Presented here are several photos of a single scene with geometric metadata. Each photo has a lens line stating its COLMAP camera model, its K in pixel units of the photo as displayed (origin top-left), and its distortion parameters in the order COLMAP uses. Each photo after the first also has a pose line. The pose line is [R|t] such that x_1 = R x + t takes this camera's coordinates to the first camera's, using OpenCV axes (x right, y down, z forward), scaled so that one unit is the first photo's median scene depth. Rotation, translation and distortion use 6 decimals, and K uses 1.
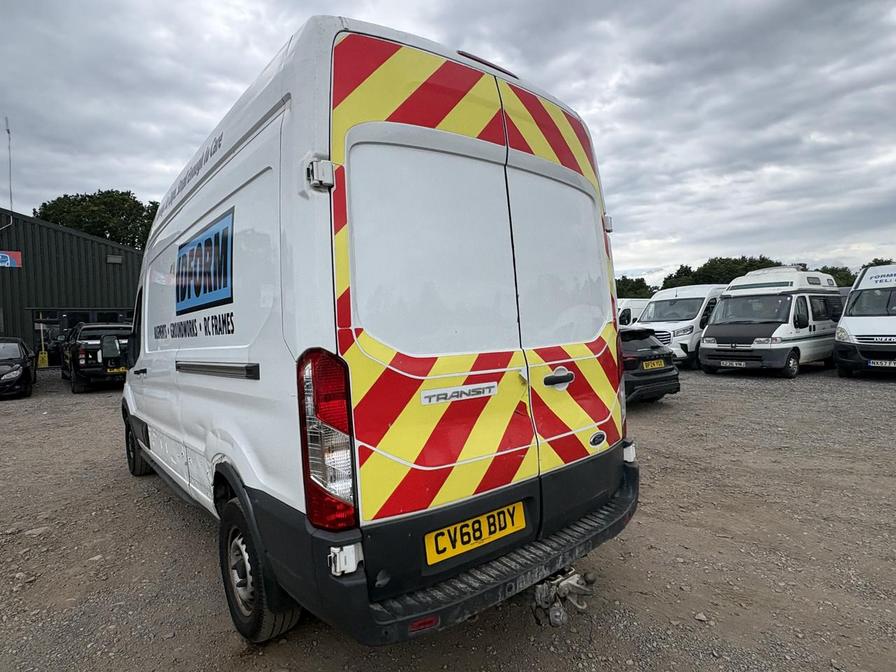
lens RADIAL K [[491.5, 0, 441.8], [0, 491.5, 340.6], [0, 0, 1]] dist [0.002476, -0.004406]
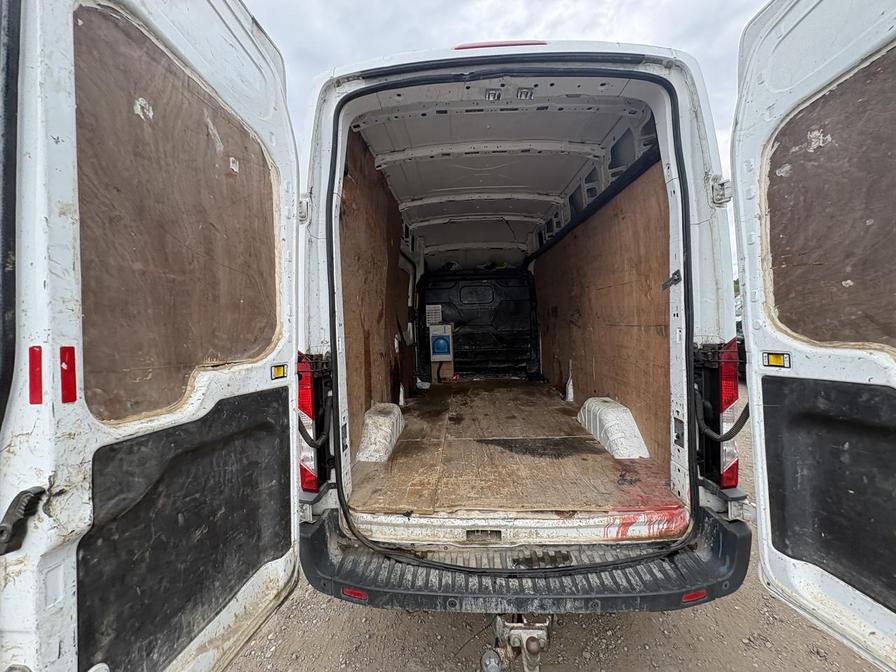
lens RADIAL K [[357.5, 0, 448.0], [0, 357.5, 330.1], [0, 0, 1]] dist [0.001339, 0.001058]
pose [[0.736017, 0.046919, -0.675335, 0.093873], [-0.021584, 0.998715, 0.045862, -0.009939], [0.676619, -0.019178, 0.736084, 0.079406]]
